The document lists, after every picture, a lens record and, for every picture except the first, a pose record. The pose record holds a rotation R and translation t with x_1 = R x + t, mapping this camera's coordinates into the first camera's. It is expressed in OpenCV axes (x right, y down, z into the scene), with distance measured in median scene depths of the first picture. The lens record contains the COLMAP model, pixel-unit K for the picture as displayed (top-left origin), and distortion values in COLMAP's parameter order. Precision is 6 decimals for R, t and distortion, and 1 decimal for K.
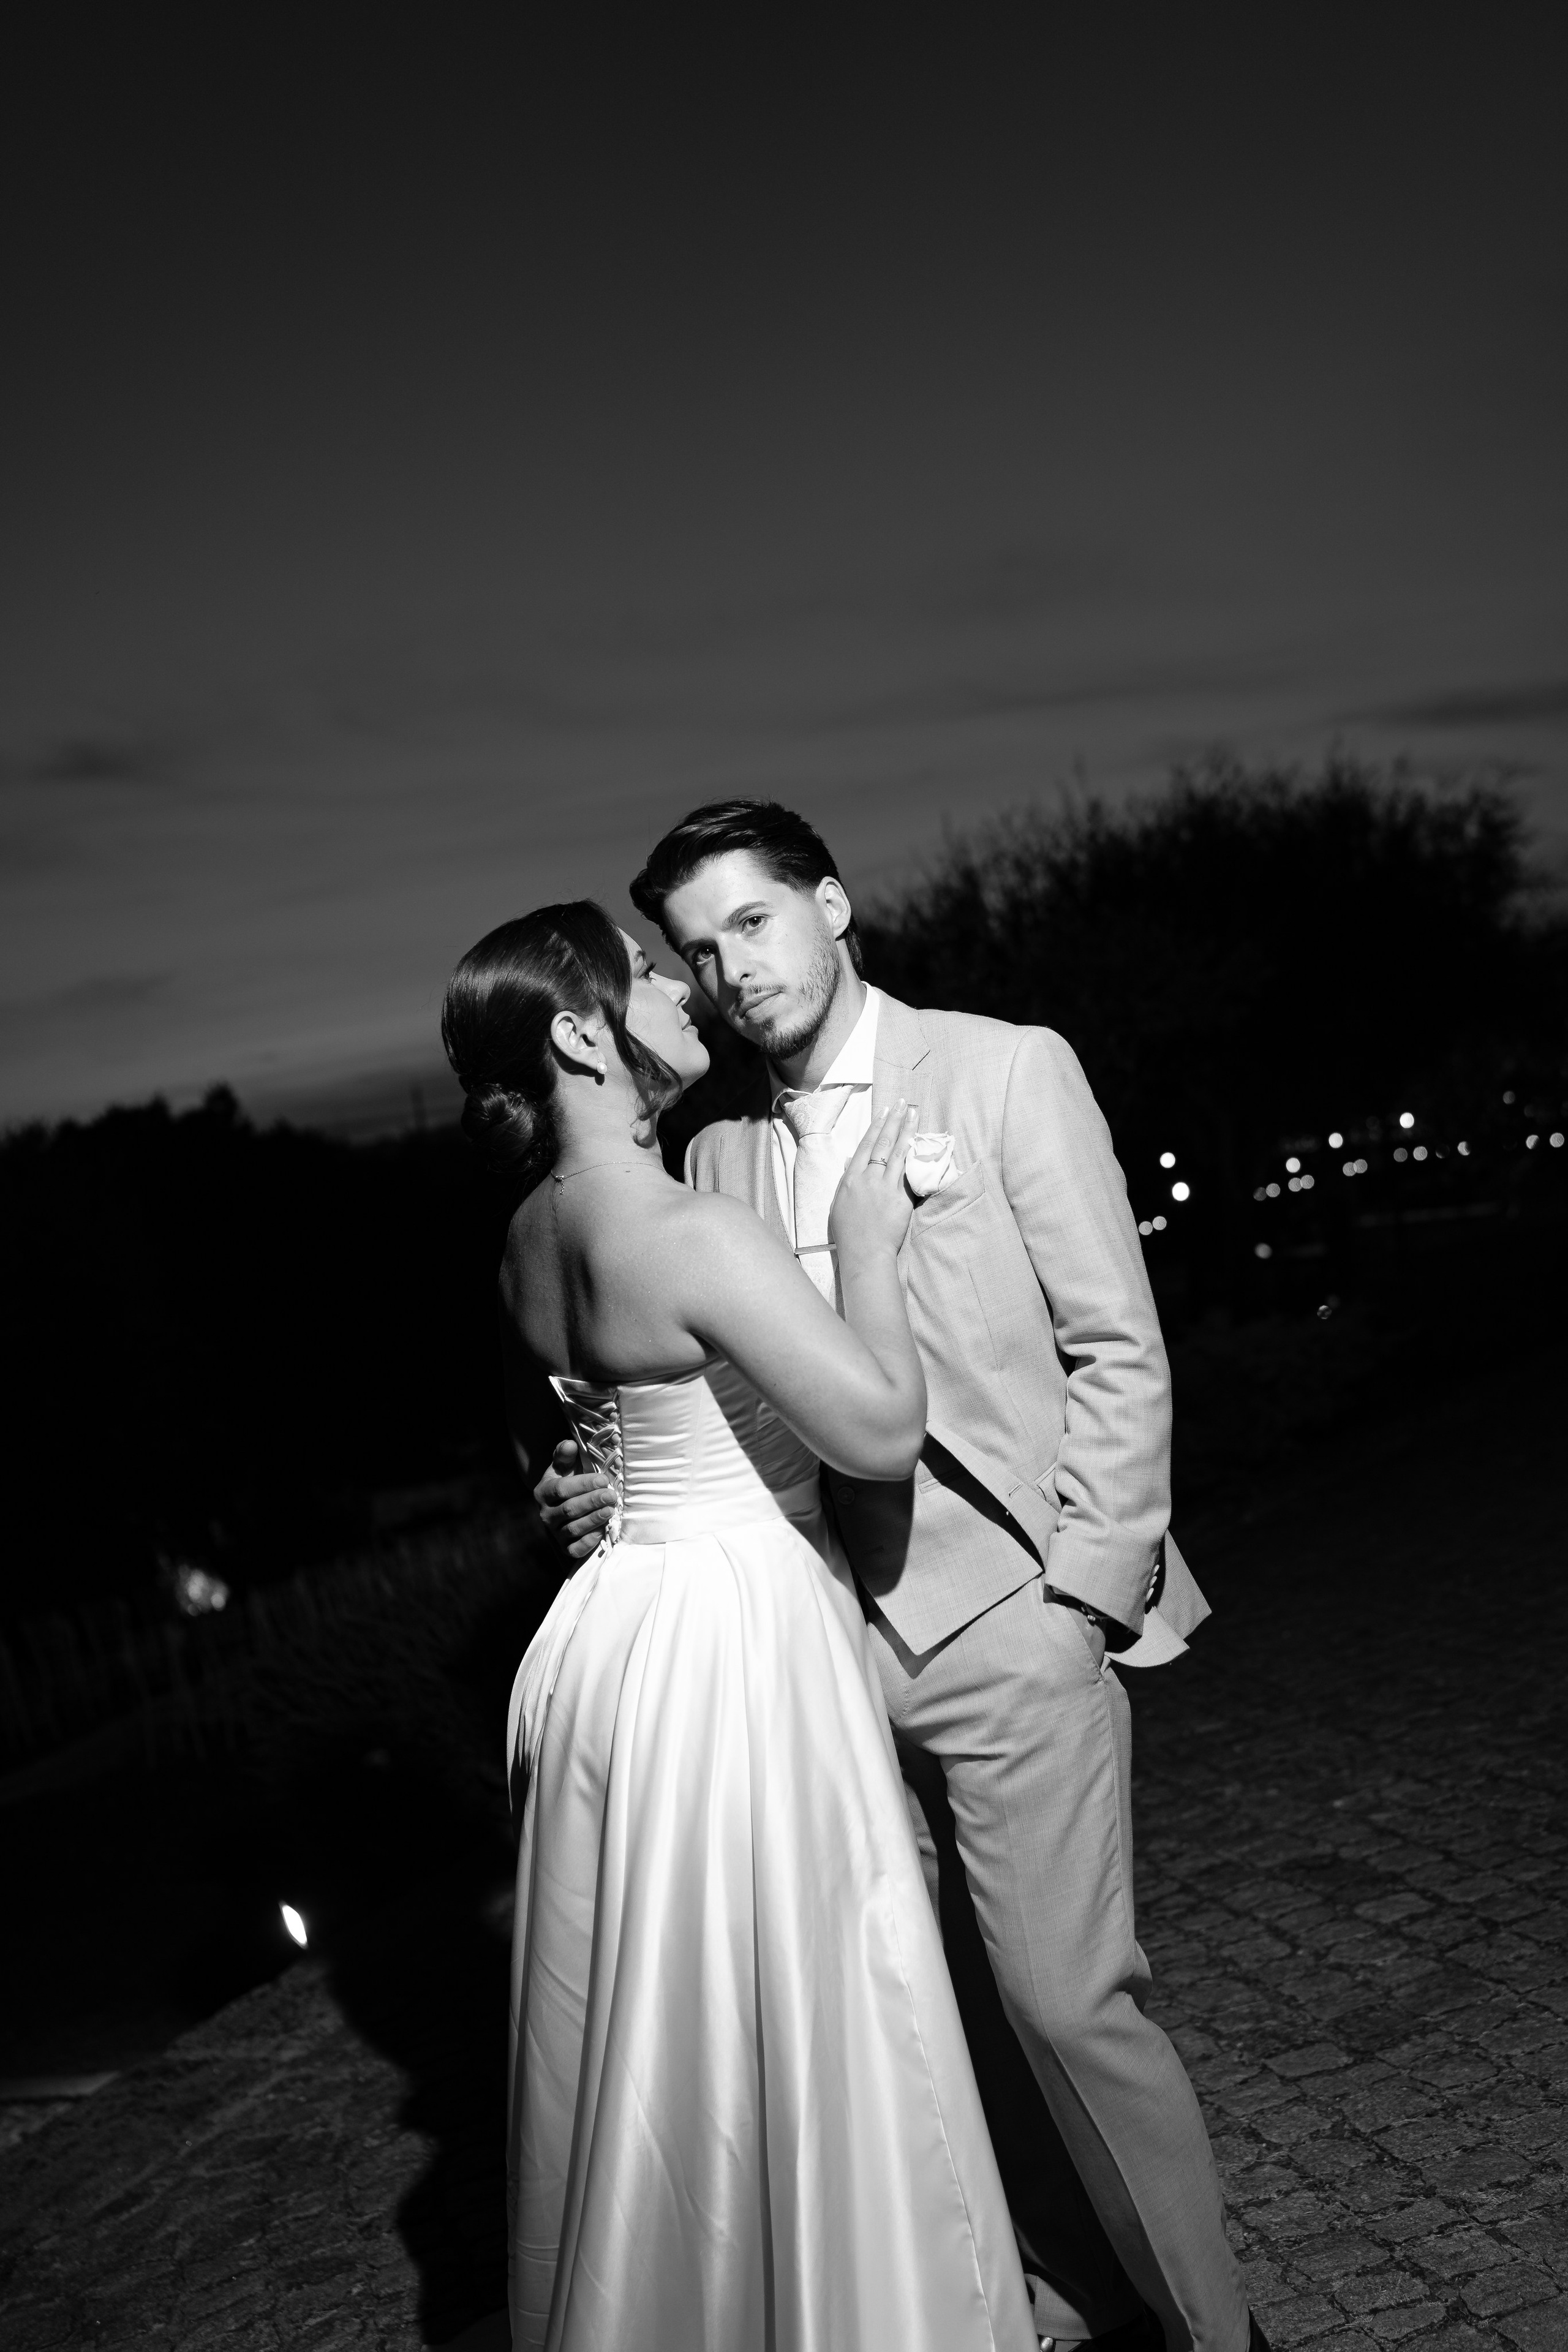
lens RADIAL K [[2298.4, 0, 784.0], [0, 2298.4, 1176.0], [0, 0, 1]] dist [-0.082222, 0.051357]
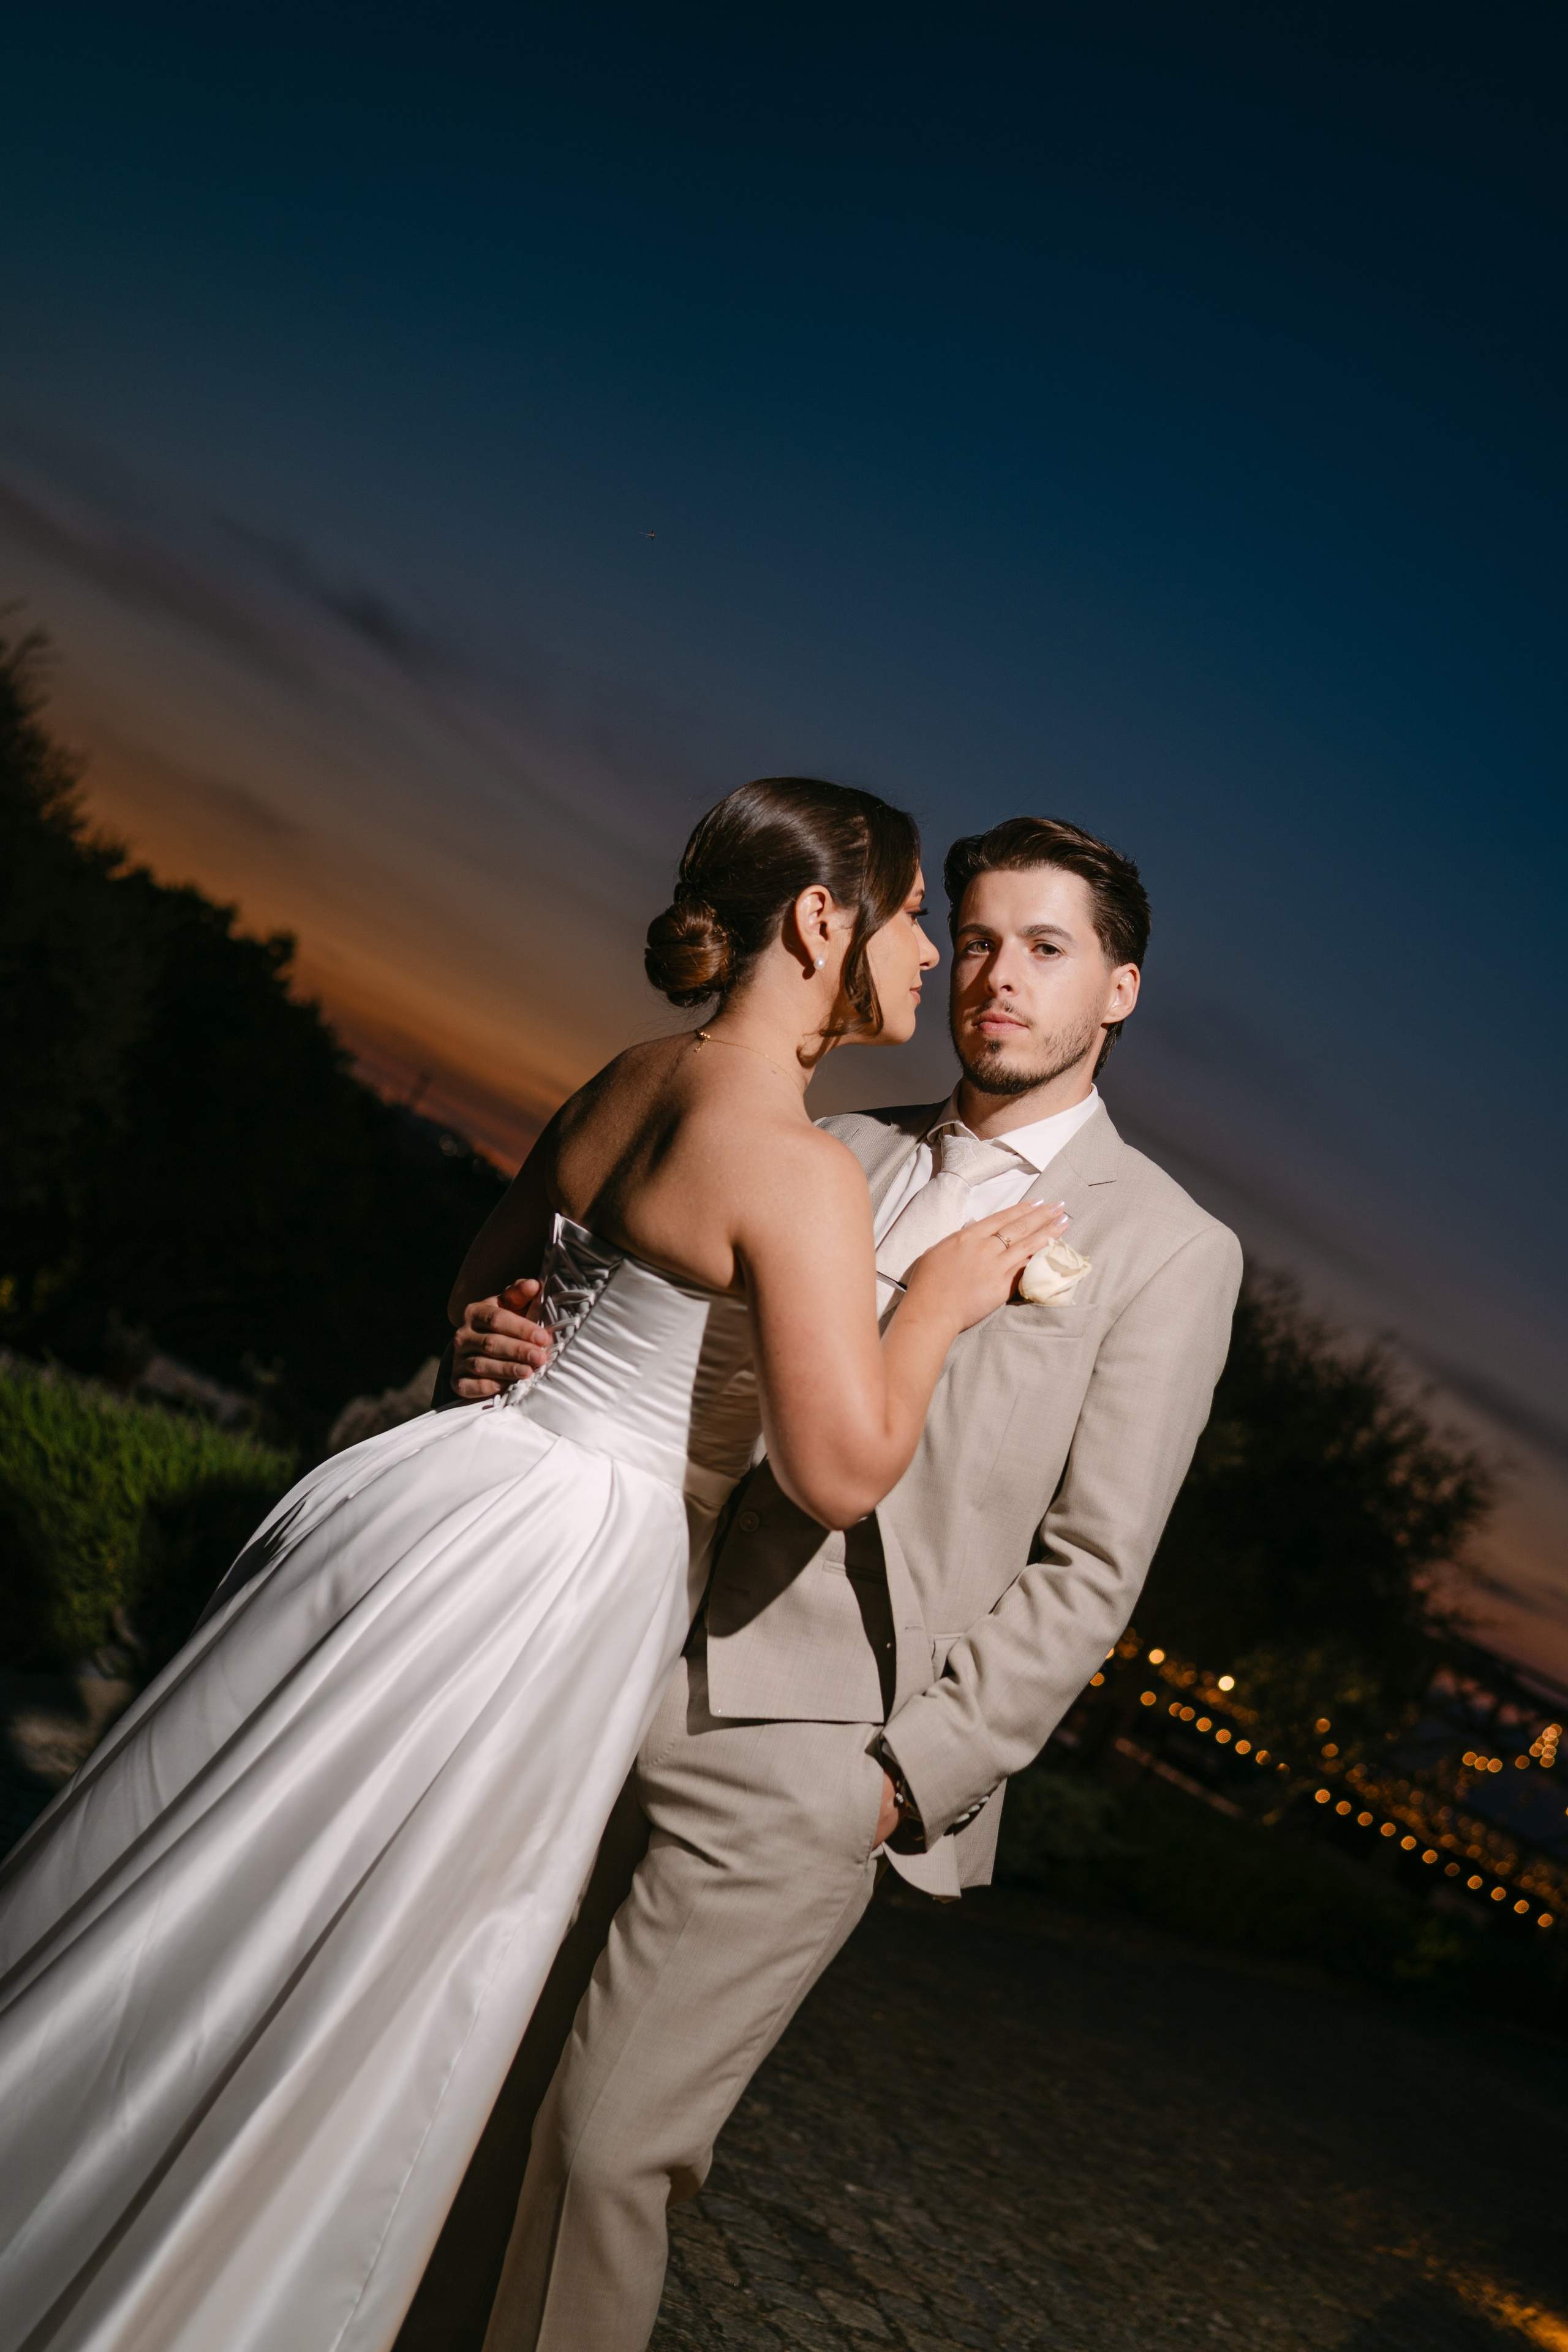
lens RADIAL K [[2298.4, 0, 784.0], [0, 2298.4, 1176.0], [0, 0, 1]] dist [-0.082222, 0.051357]
pose [[0.798243, 0.602258, -0.009701, -0.026583], [-0.600365, 0.794225, -0.093638, 0.085605], [-0.048690, 0.080570, 0.995559, 0.088432]]
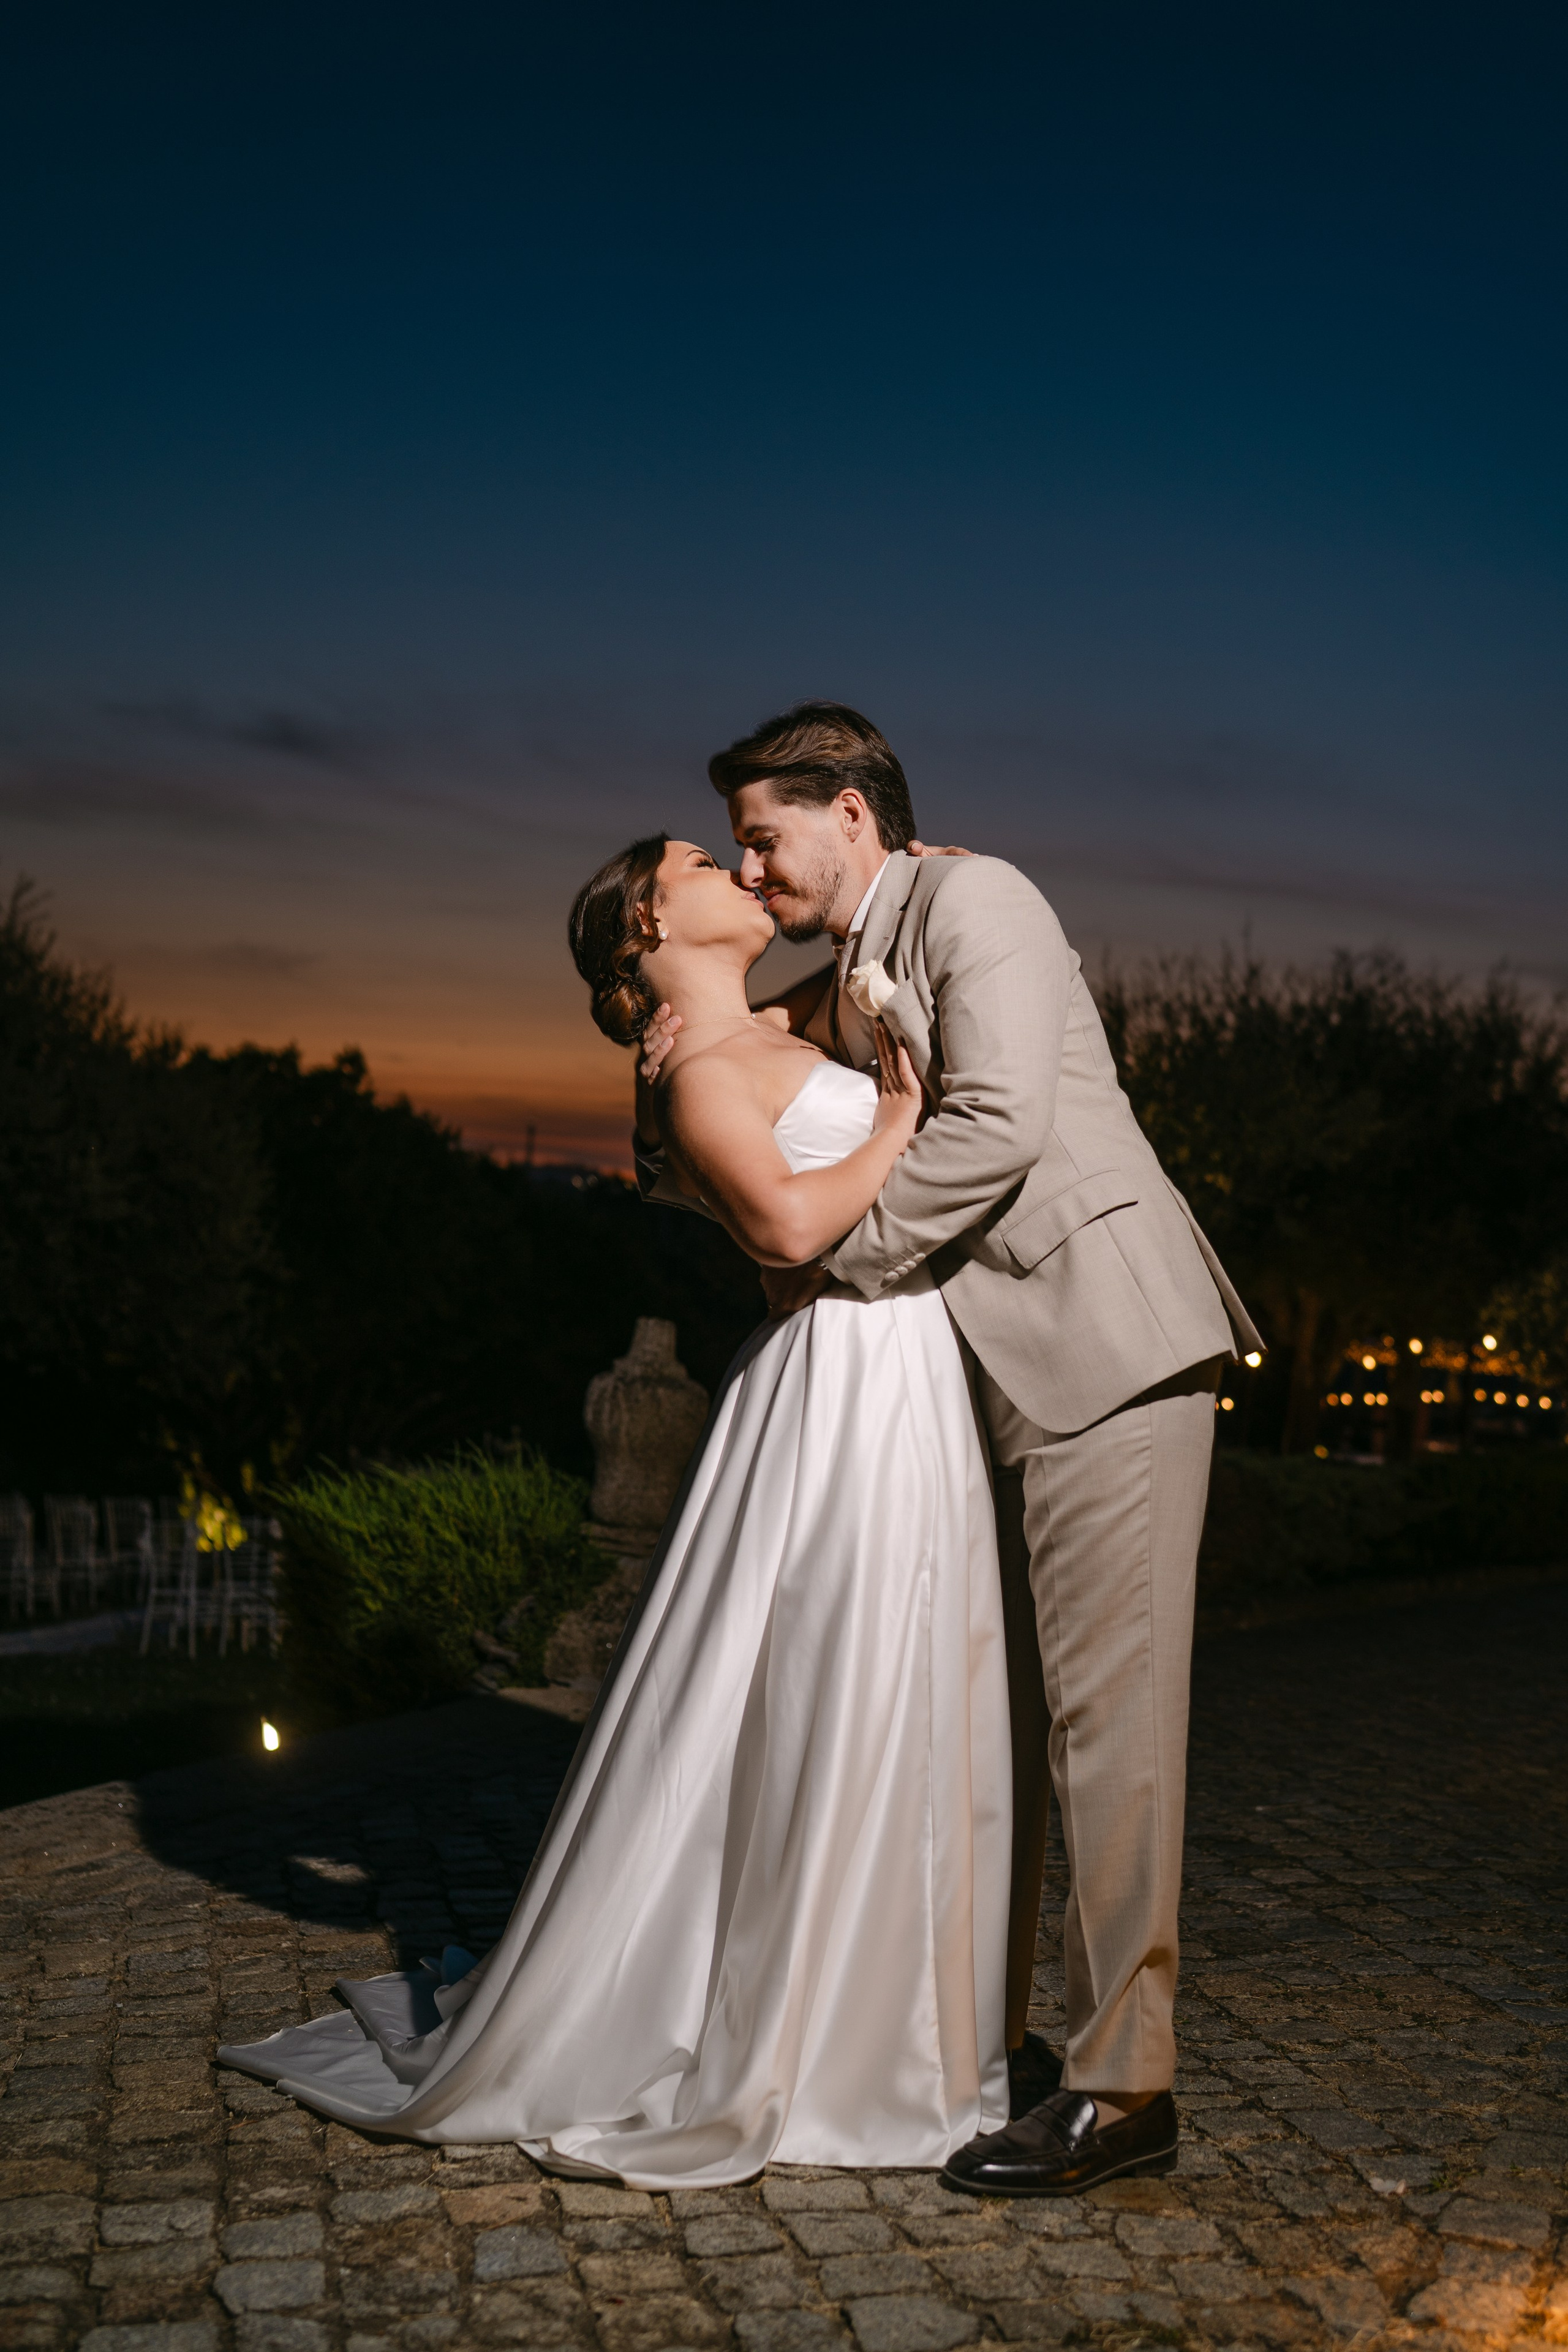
lens RADIAL K [[2298.4, 0, 784.0], [0, 2298.4, 1176.0], [0, 0, 1]] dist [-0.082222, 0.051357]
pose [[0.973316, 0.224559, -0.047223, 0.018489], [-0.226424, 0.973259, -0.038716, 0.130900], [0.037267, 0.048375, 0.998134, -0.137229]]
